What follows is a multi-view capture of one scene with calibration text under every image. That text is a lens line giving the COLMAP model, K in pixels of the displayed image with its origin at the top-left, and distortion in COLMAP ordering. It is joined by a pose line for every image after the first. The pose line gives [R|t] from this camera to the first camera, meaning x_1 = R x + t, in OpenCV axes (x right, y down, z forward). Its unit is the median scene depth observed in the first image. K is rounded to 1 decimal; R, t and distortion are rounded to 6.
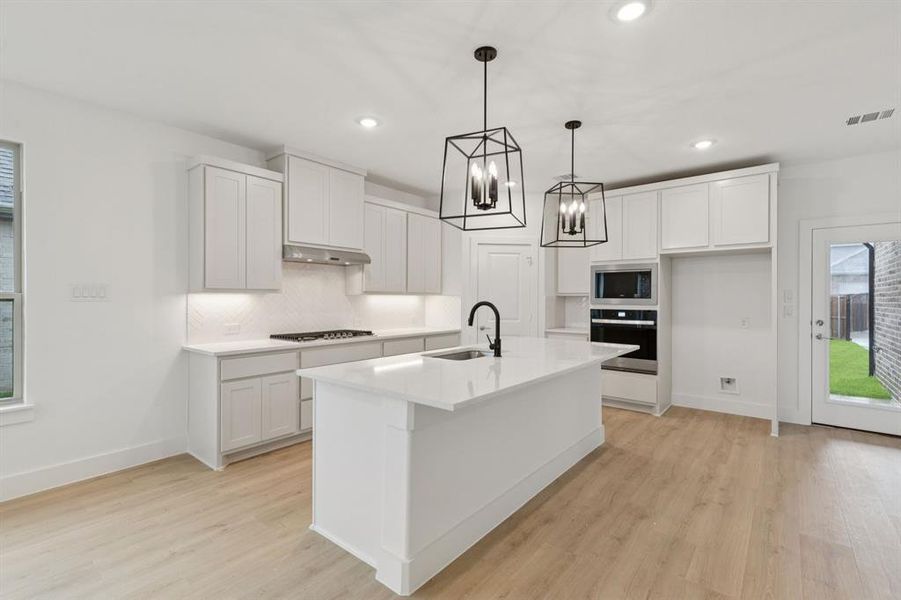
lens RADIAL K [[408.2, 0, 452.3], [0, 408.2, 301.1], [0, 0, 1]] dist [0.002346, 0.000869]
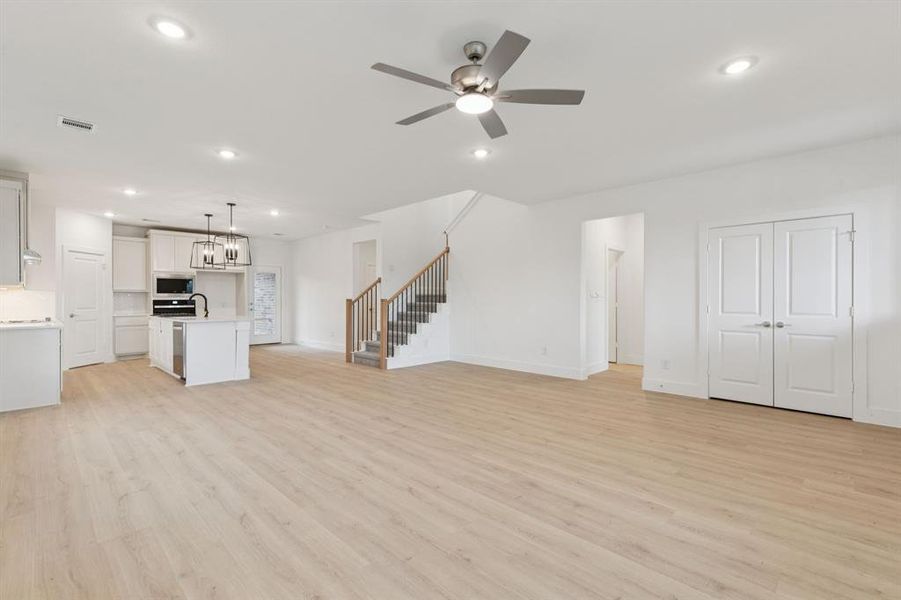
lens RADIAL K [[408.2, 0, 452.3], [0, 408.2, 301.1], [0, 0, 1]] dist [0.002346, 0.000869]
pose [[0.090920, -0.007838, 0.995827, -1.320442], [0.008251, 0.999941, 0.007117, 0.025081], [-0.995824, 0.007570, 0.090979, -0.394419]]
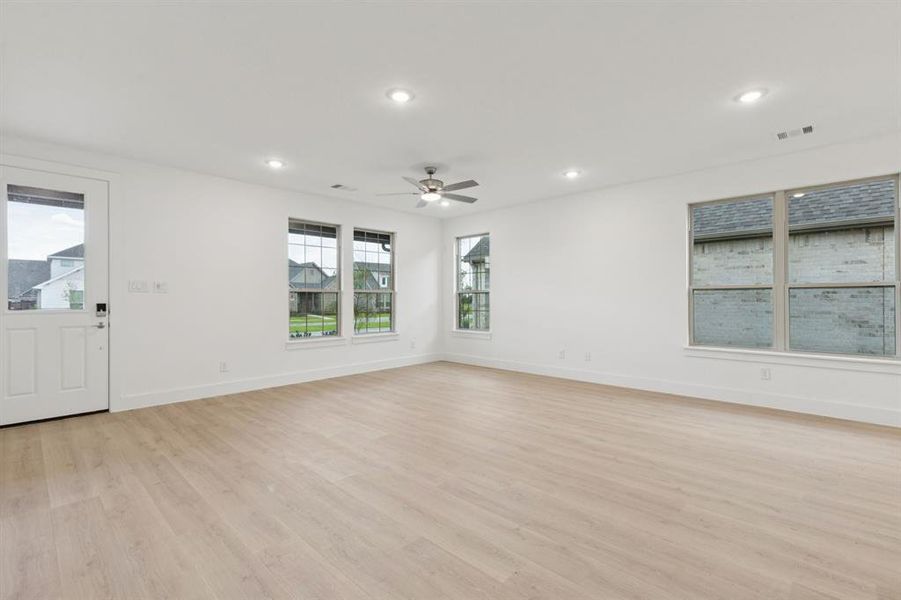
lens RADIAL K [[408.2, 0, 452.3], [0, 408.2, 301.1], [0, 0, 1]] dist [0.002346, 0.000869]
pose [[-0.074713, 0.005842, -0.997188, 0.269101], [-0.003435, 0.999975, 0.006116, 0.027207], [0.997199, 0.003882, -0.074692, -0.241644]]
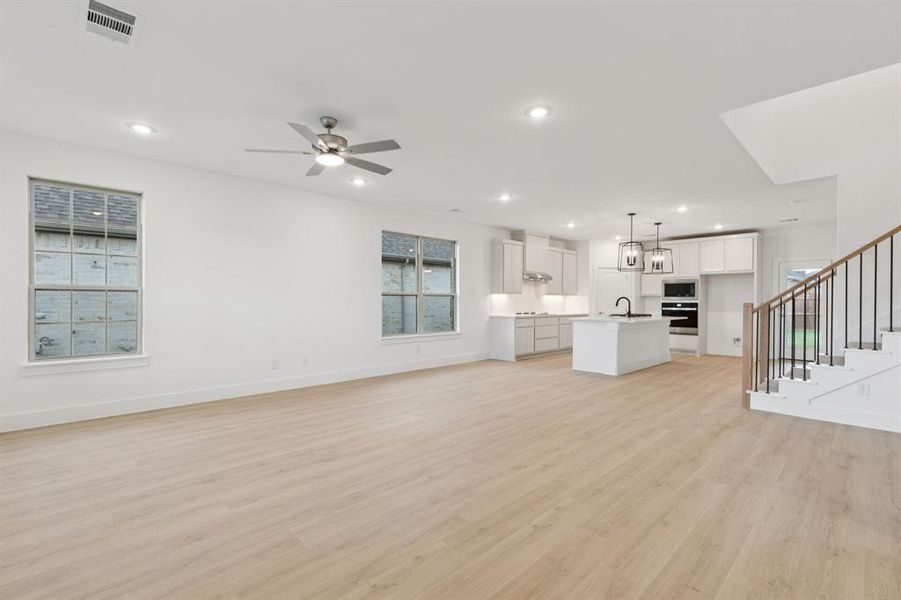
lens RADIAL K [[408.2, 0, 452.3], [0, 408.2, 301.1], [0, 0, 1]] dist [0.002346, 0.000869]
pose [[0.993613, 0.002945, -0.112804, -0.458773], [-0.003660, 0.999974, -0.006133, 0.030685], [0.112783, 0.006507, 0.993598, -1.102678]]
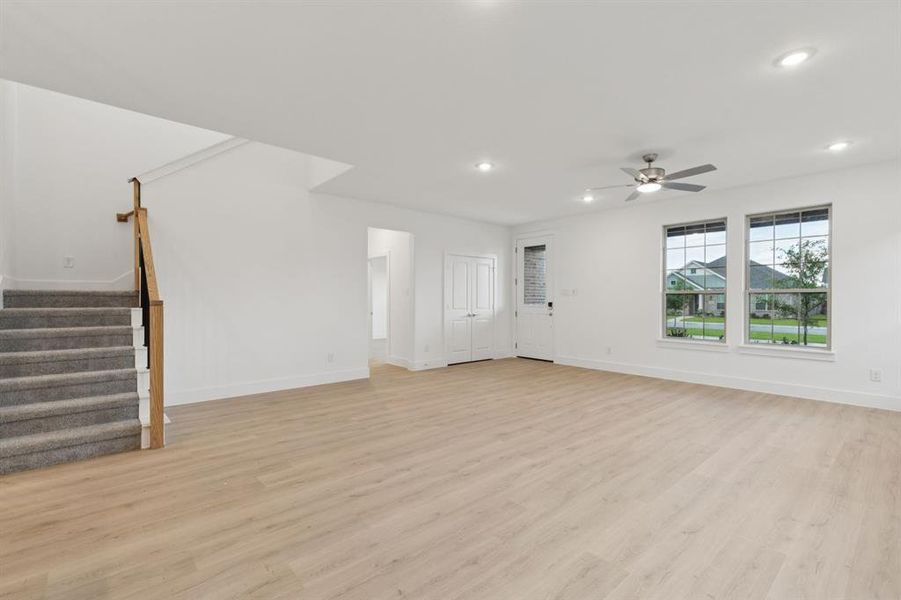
lens RADIAL K [[408.2, 0, 452.3], [0, 408.2, 301.1], [0, 0, 1]] dist [0.002346, 0.000869]
pose [[-0.987209, -0.003202, 0.159397, -0.473791], [-0.001765, 0.999956, 0.009160, 0.020016], [-0.159420, 0.008762, -0.987172, 0.632332]]
